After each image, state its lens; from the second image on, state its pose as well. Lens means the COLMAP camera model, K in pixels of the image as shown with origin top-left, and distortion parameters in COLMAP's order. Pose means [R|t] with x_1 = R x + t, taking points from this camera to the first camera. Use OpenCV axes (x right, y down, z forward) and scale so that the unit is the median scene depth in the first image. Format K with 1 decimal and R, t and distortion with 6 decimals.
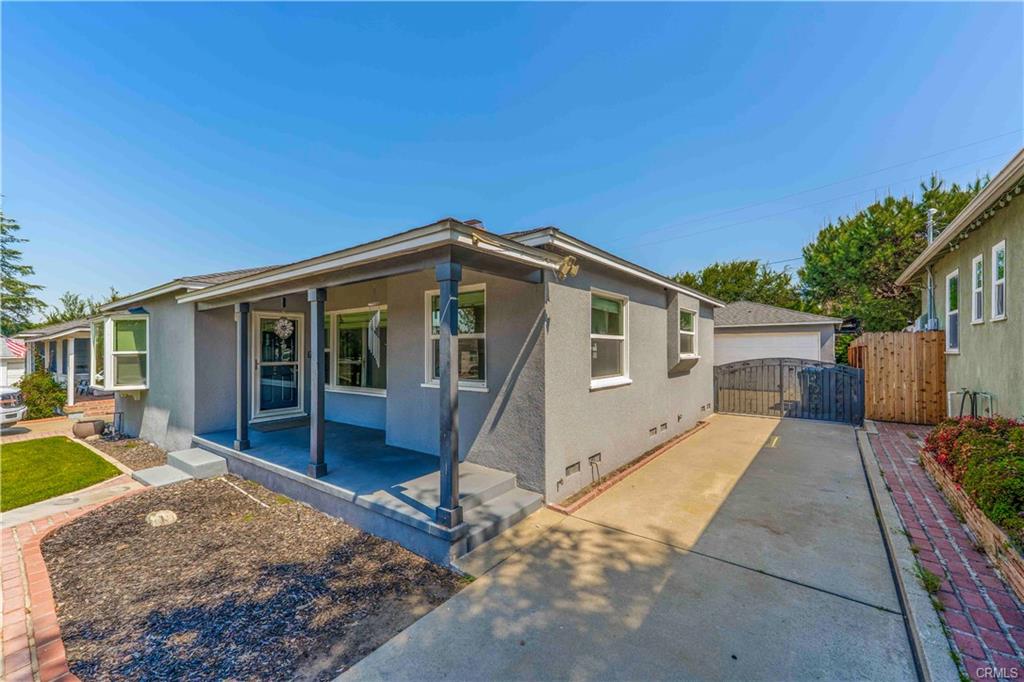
lens RADIAL K [[415.9, 0, 510.7], [0, 415.9, 344.8], [0, 0, 1]] dist [0.000397, -0.000016]
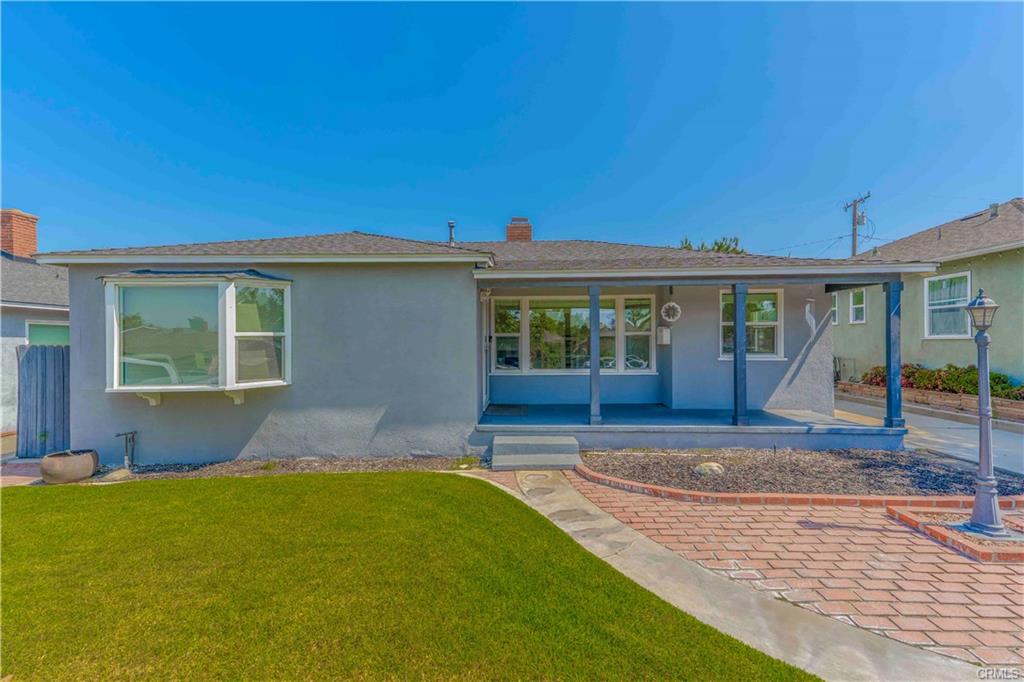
lens RADIAL K [[415.9, 0, 510.7], [0, 415.9, 344.8], [0, 0, 1]] dist [0.000397, -0.000016]
pose [[0.820569, -0.004815, 0.571528, -0.981017], [-0.008638, 0.999746, 0.020825, 0.018337], [-0.571483, -0.022025, 0.820318, 0.180028]]
